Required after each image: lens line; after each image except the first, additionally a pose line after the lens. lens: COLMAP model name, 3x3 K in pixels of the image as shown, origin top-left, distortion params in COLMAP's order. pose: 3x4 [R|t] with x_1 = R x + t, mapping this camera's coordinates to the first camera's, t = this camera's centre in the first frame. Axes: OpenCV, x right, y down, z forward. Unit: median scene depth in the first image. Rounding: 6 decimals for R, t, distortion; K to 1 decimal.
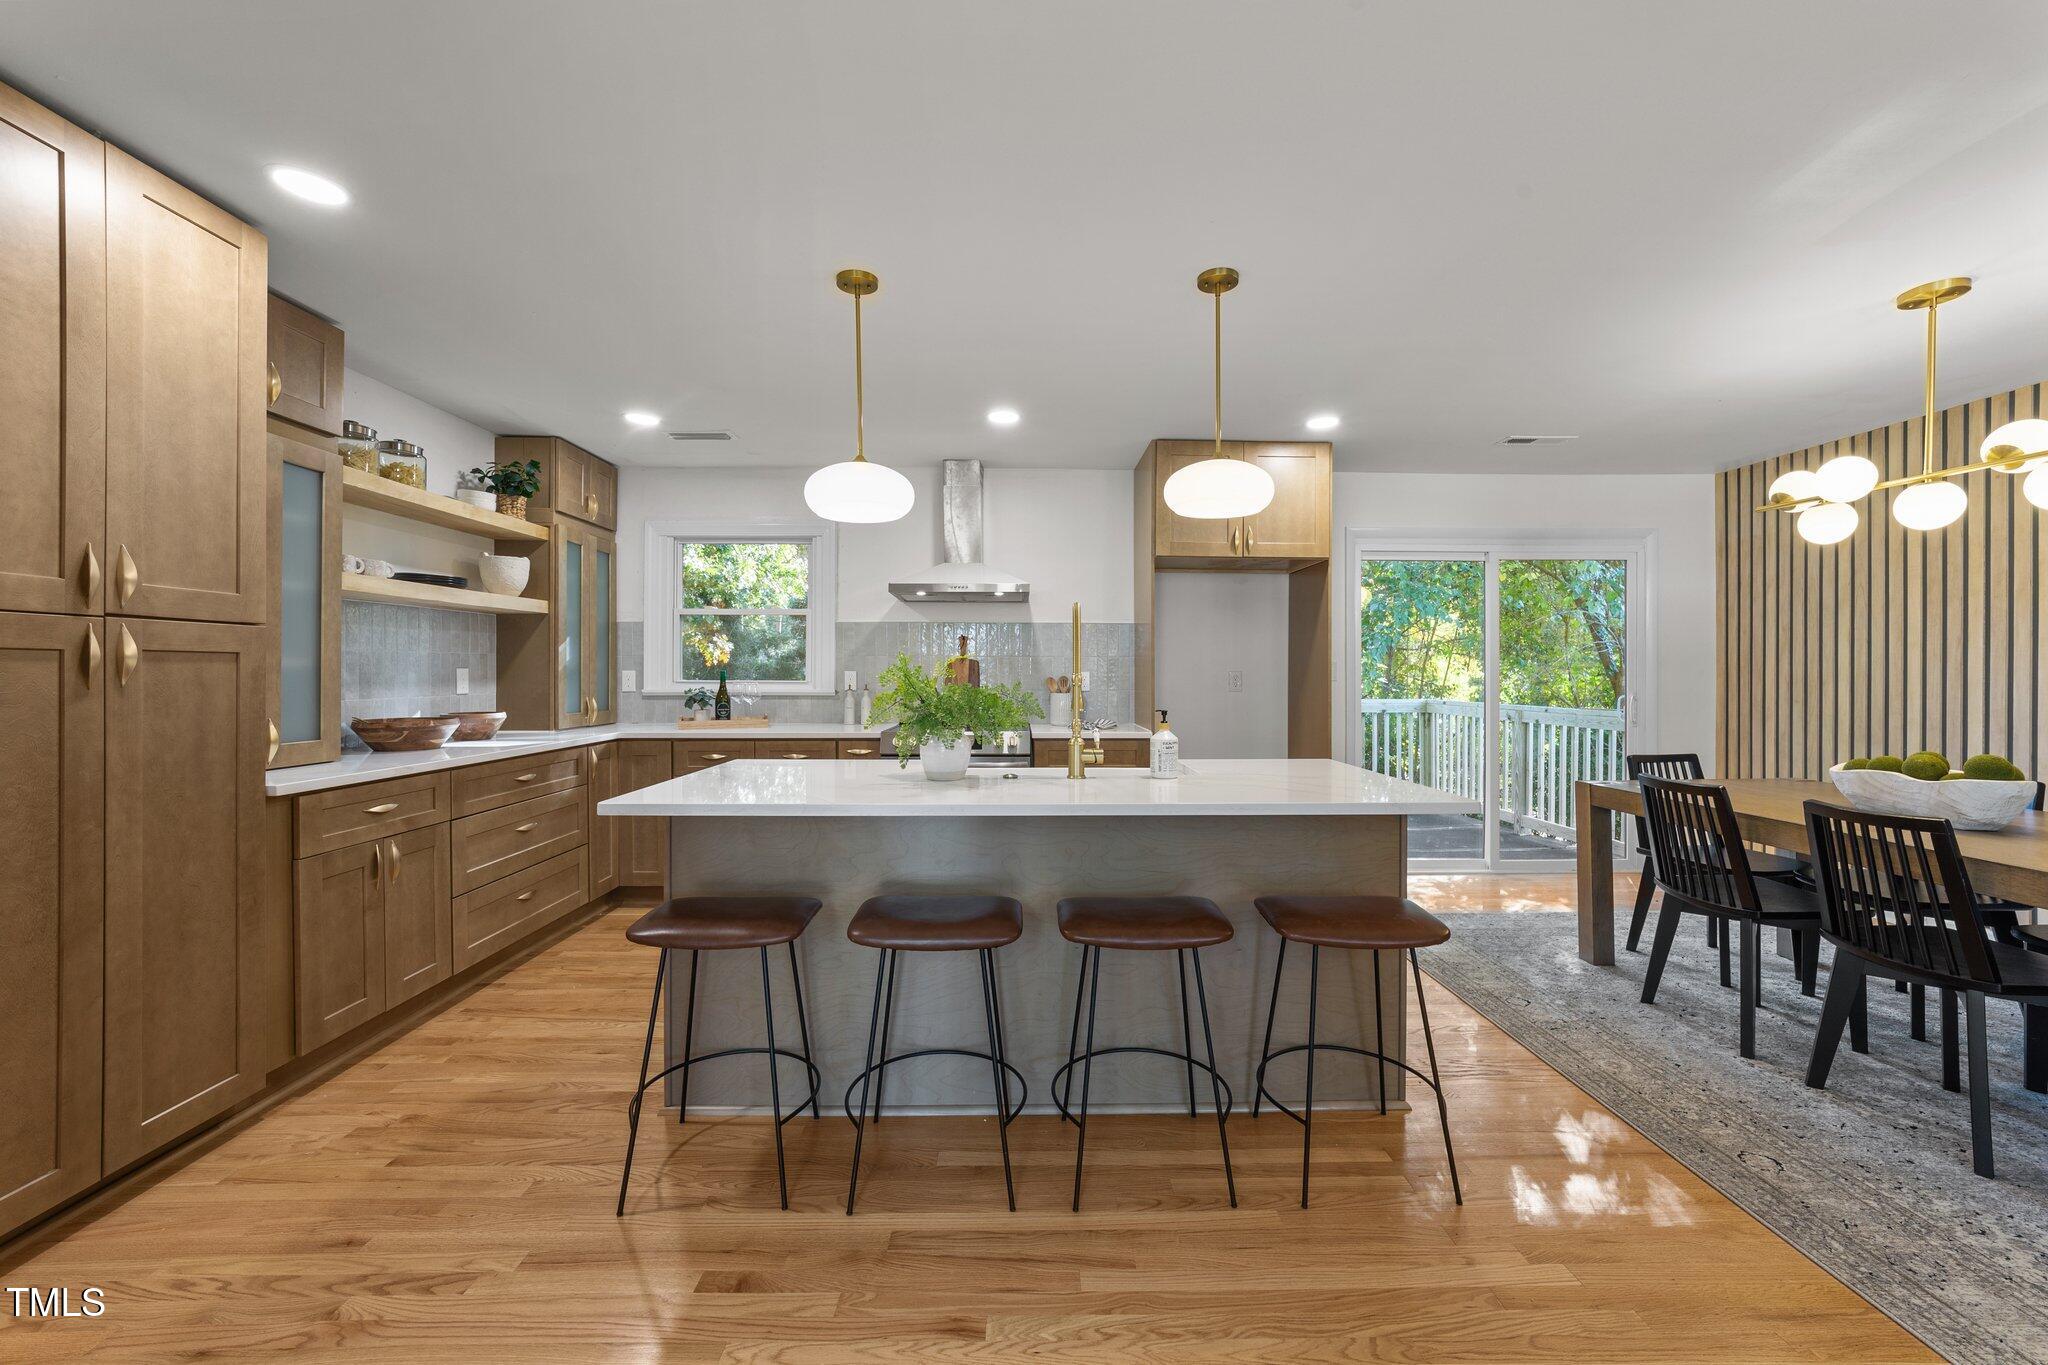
lens RADIAL K [[785.3, 0, 1037.3], [0, 785.3, 672.2], [0, 0, 1]] dist [-0.000435, 0.000982]
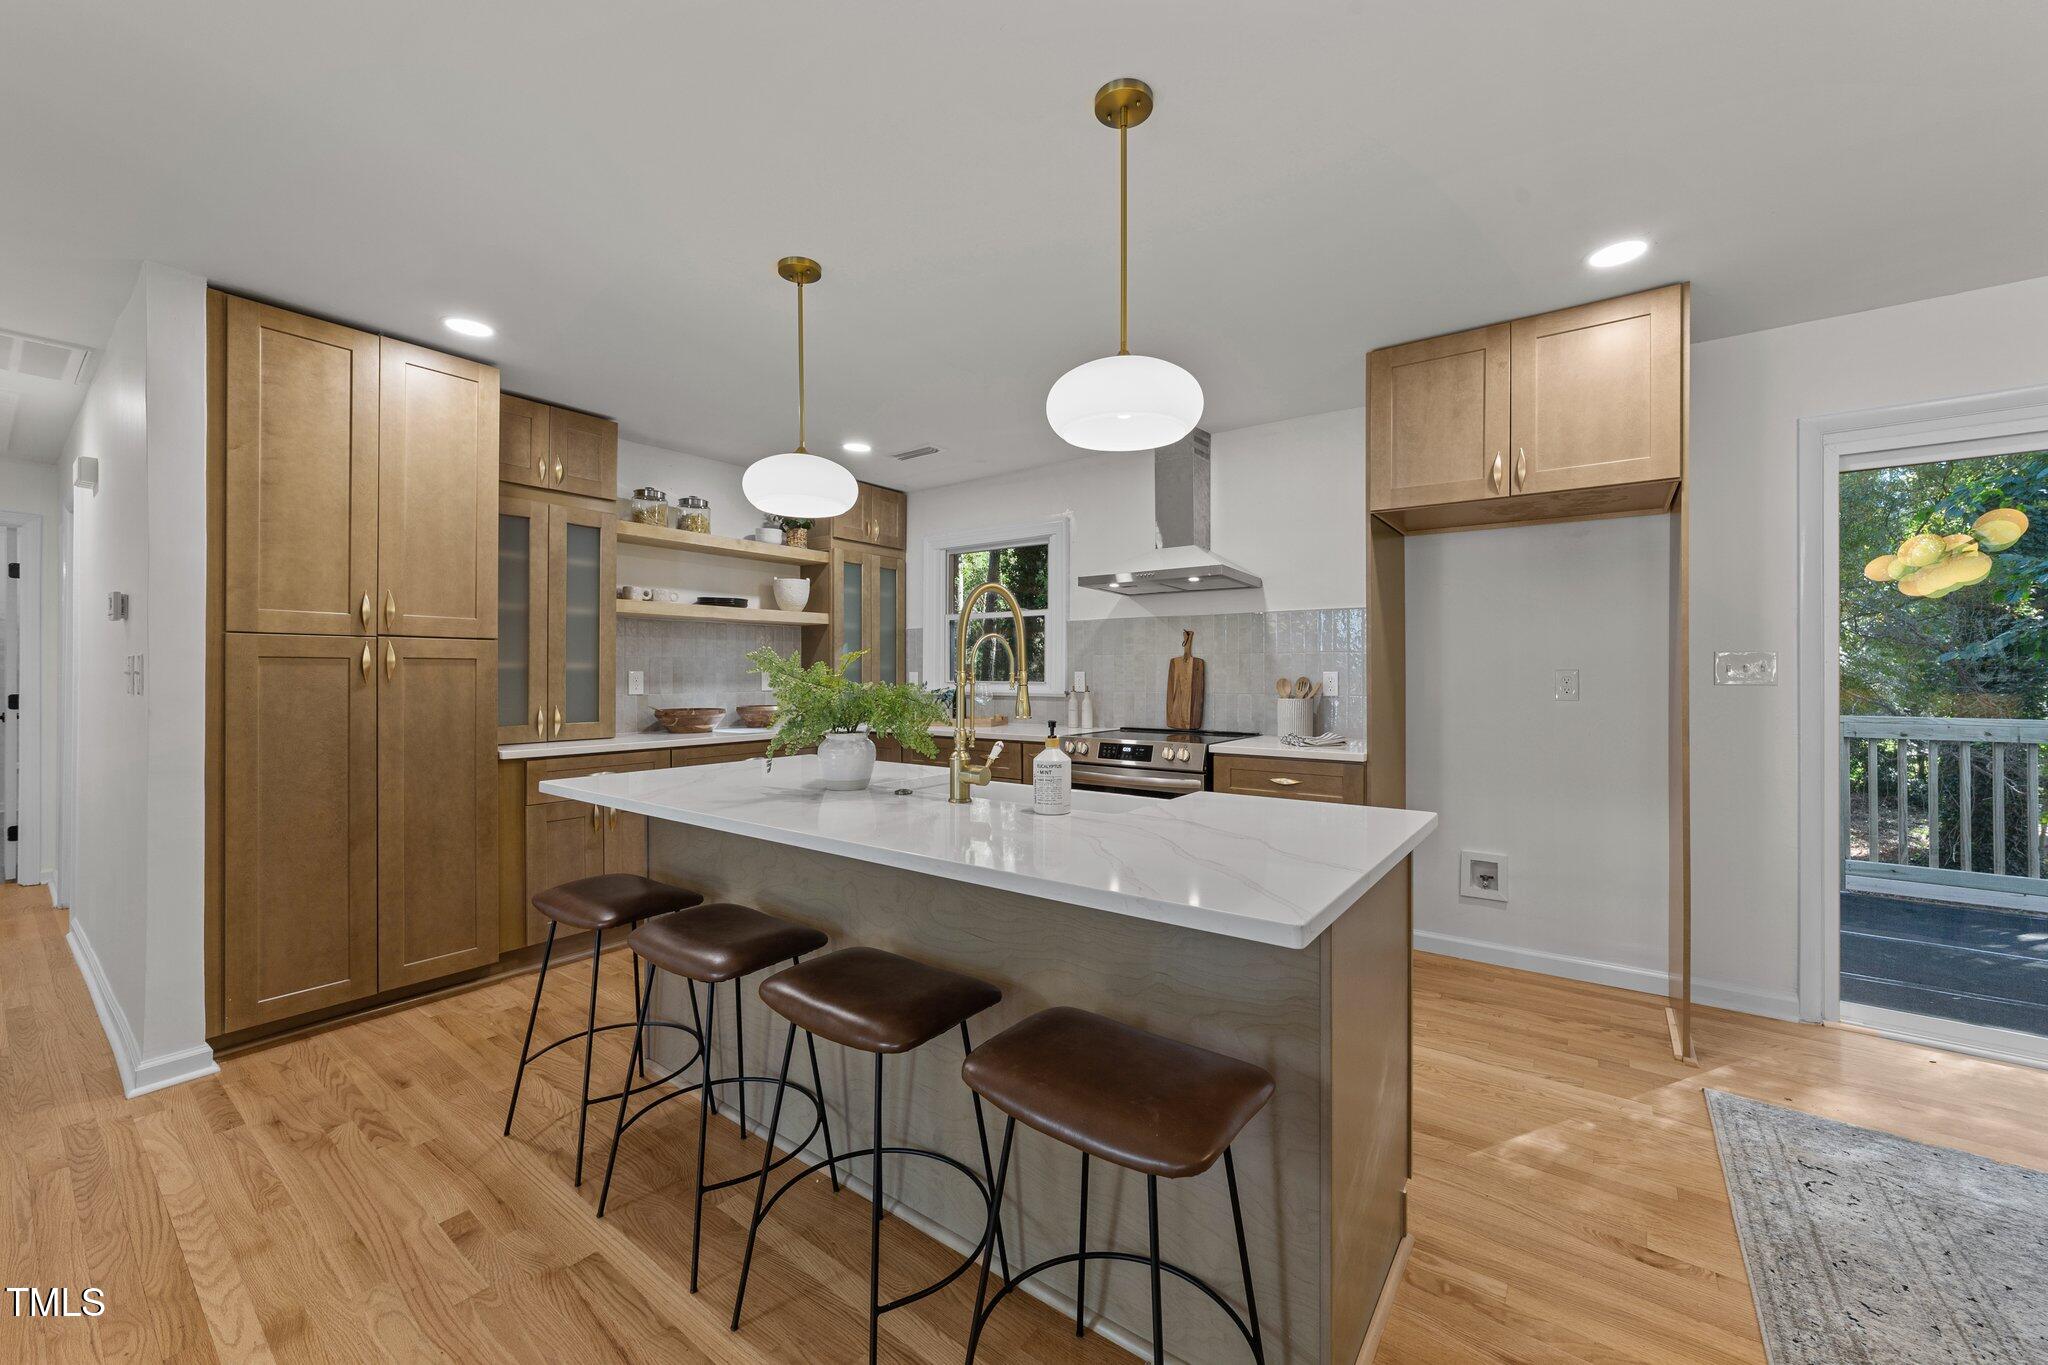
lens RADIAL K [[785.3, 0, 1027.9], [0, 785.3, 673.2], [0, 0, 1]] dist [-0.000435, 0.000982]
pose [[0.793709, -0.002366, -0.608292, 0.445541], [0.000954, 0.999996, -0.002646, 0.004163], [0.608296, 0.001520, 0.793709, 0.303084]]
